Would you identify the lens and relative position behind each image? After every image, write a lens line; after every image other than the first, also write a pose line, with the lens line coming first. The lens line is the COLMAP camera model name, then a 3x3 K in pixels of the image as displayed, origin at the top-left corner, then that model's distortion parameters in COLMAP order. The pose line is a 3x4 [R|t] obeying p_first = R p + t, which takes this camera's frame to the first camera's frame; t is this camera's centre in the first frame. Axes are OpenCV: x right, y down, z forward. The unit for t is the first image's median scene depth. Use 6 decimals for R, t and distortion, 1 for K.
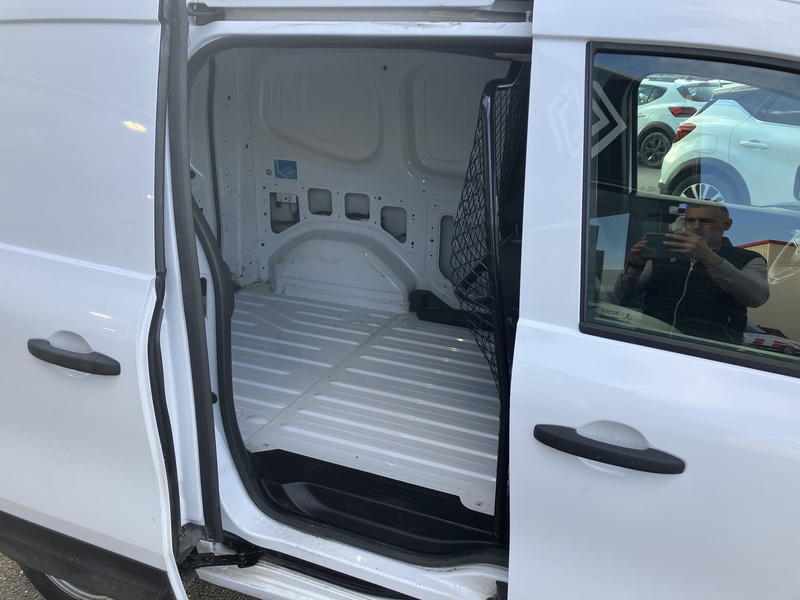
lens RADIAL K [[654.5, 0, 398.8], [0, 654.5, 295.6], [0, 0, 1]] dist [0.025230, -0.021734]
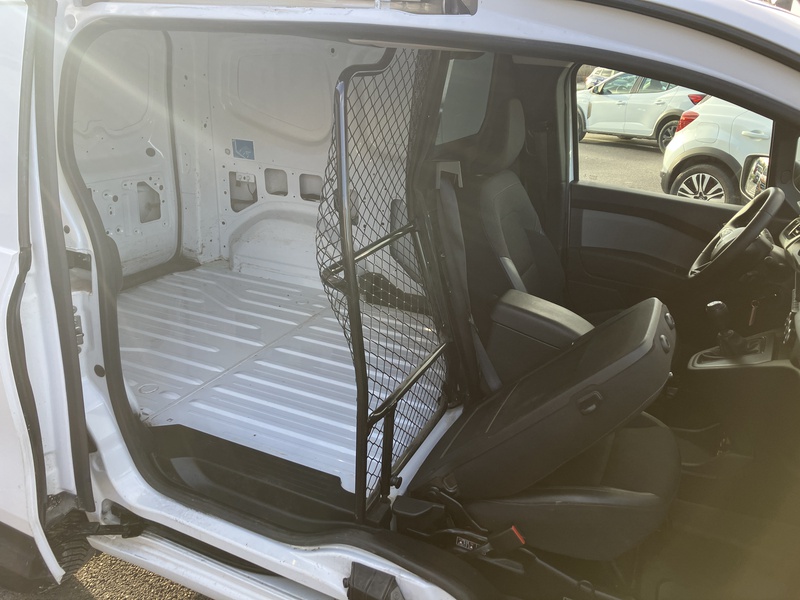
lens RADIAL K [[655.8, 0, 389.2], [0, 655.8, 284.5], [0, 0, 1]] dist [0.012883, 0.010844]
pose [[0.998620, 0.033220, -0.040679, 0.162004], [-0.032790, 0.999400, 0.011199, -0.004629], [0.041026, -0.009849, 0.999110, -0.004407]]
